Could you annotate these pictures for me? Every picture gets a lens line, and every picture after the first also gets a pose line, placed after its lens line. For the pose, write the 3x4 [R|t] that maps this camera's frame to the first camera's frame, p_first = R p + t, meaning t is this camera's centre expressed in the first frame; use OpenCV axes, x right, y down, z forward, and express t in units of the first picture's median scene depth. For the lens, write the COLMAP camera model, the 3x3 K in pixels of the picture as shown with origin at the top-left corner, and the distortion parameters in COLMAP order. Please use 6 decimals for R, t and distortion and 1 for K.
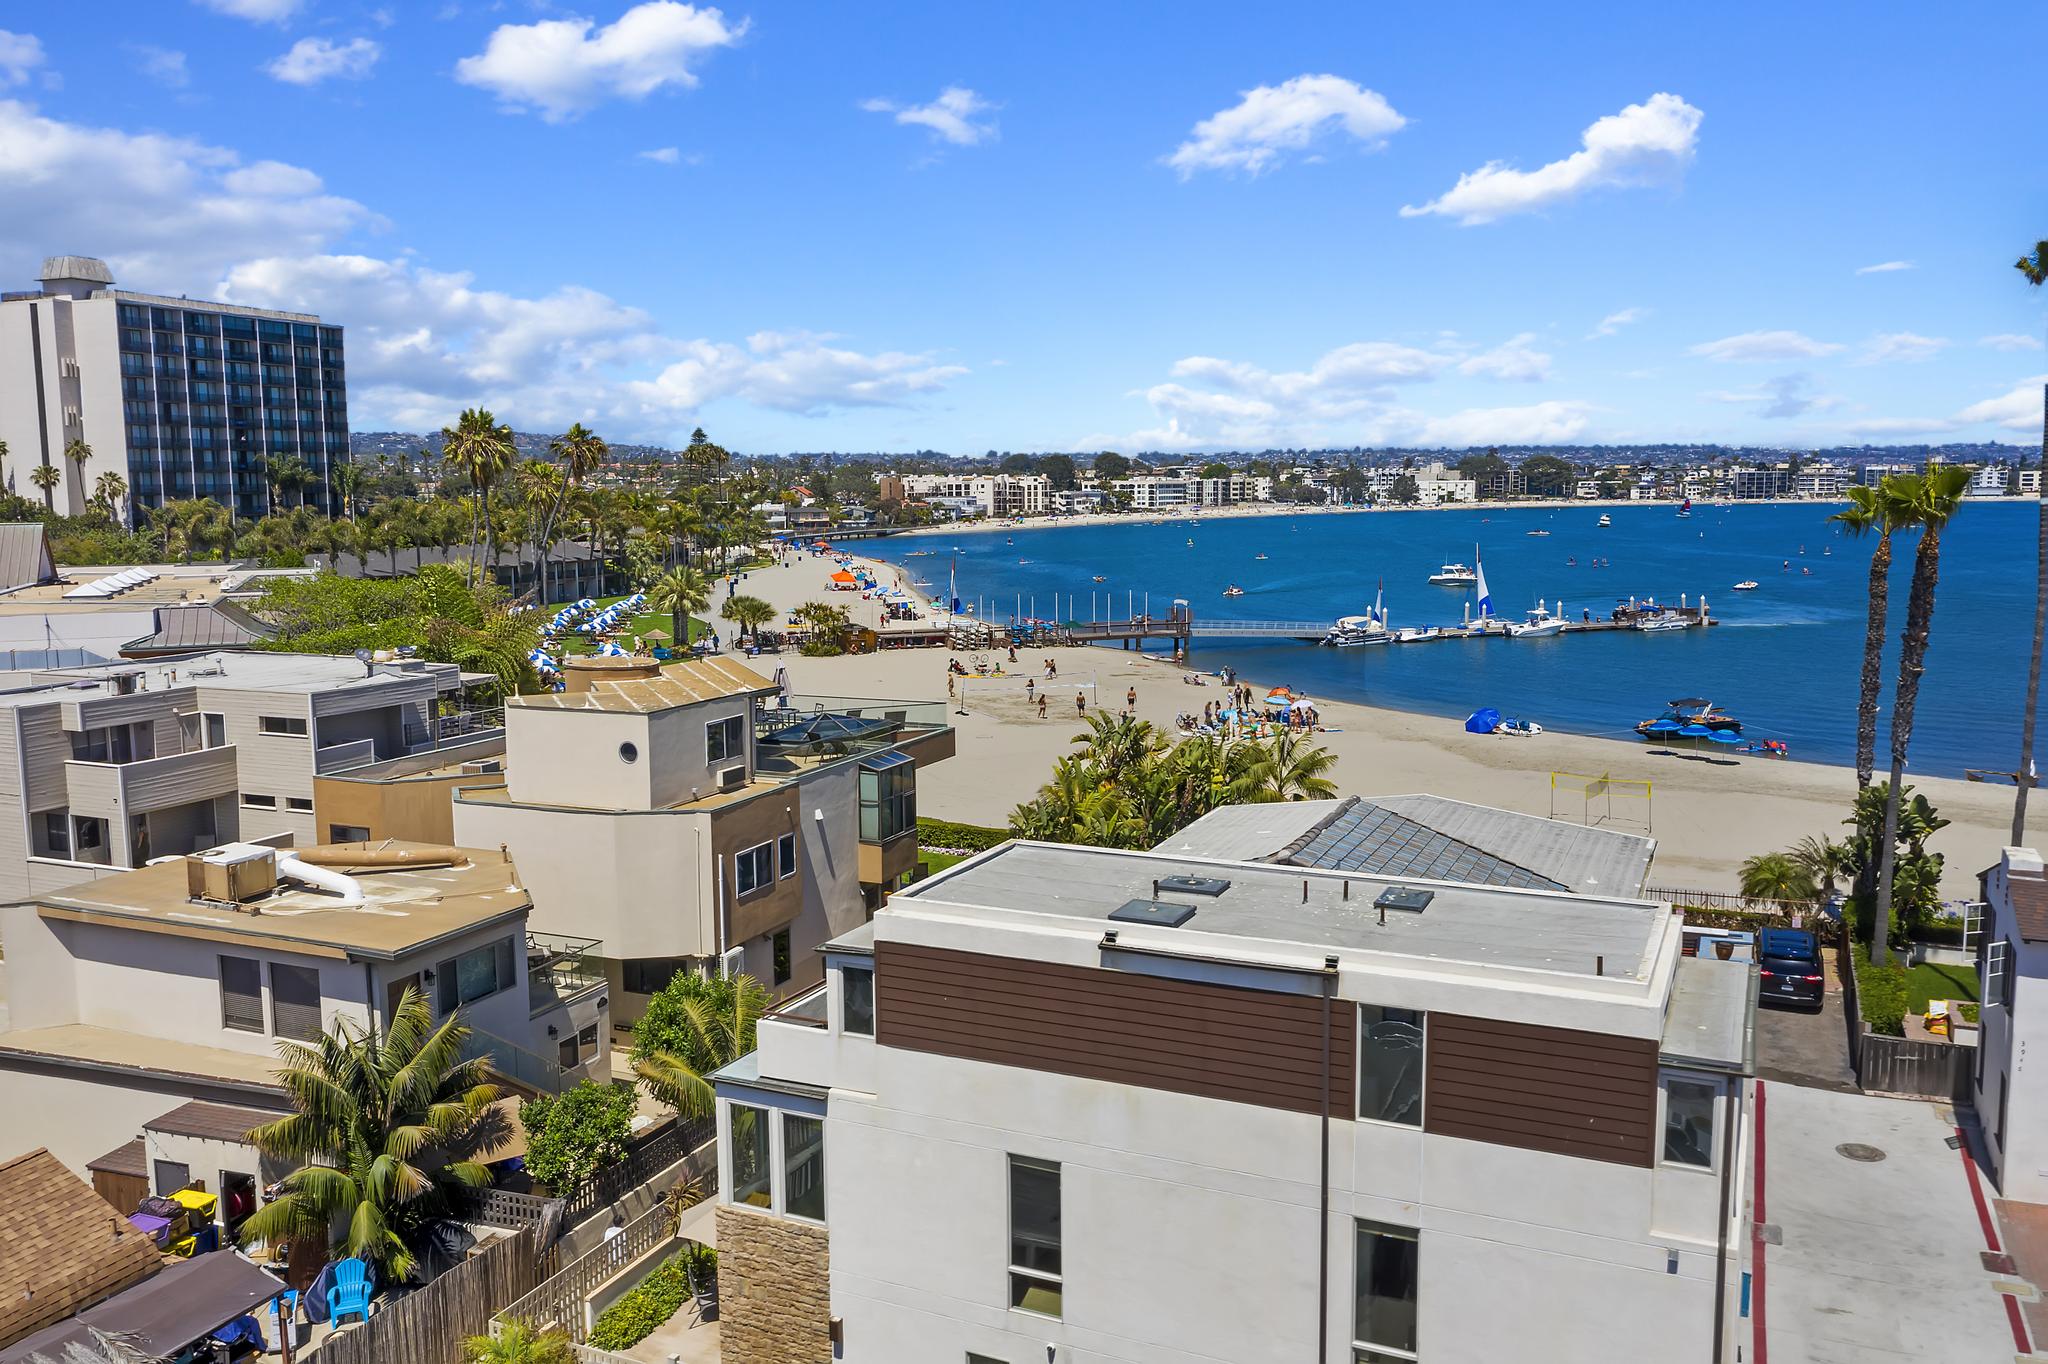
lens RADIAL K [[1623.5, 0, 1014.6], [0, 1623.5, 677.0], [0, 0, 1]] dist [-0.003693, 0.007058]
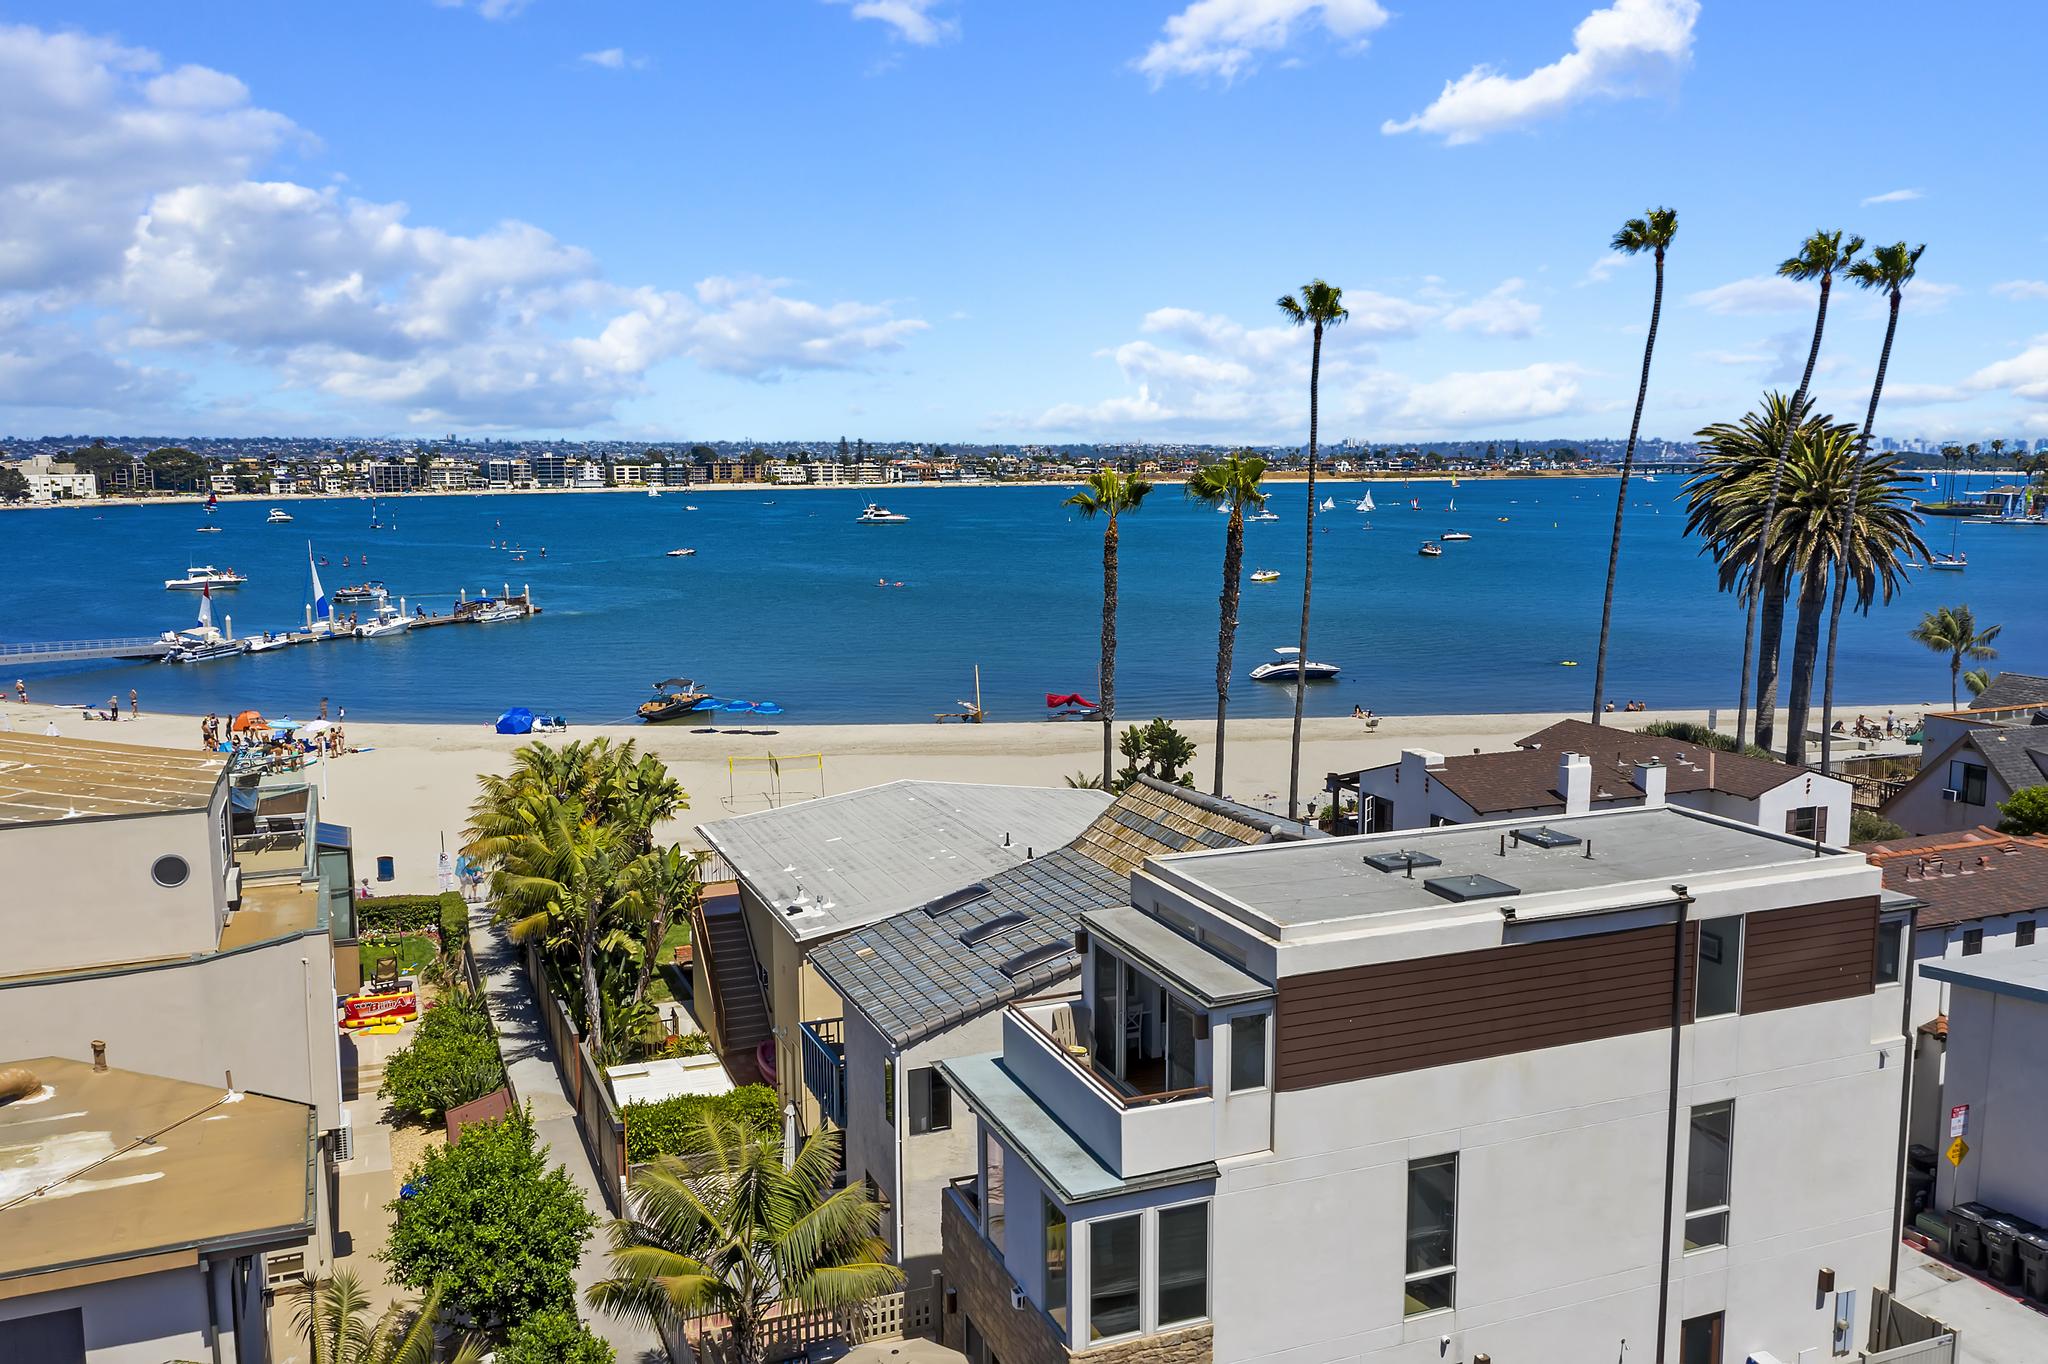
lens RADIAL K [[1618.2, 0, 1013.9], [0, 1618.2, 676.7], [0, 0, 1]] dist [-0.007655, 0.006265]
pose [[0.688113, -0.090870, 0.719891, -0.395430], [0.087971, 0.995256, 0.041540, -0.026254], [-0.720251, 0.034745, 0.692843, 0.232344]]
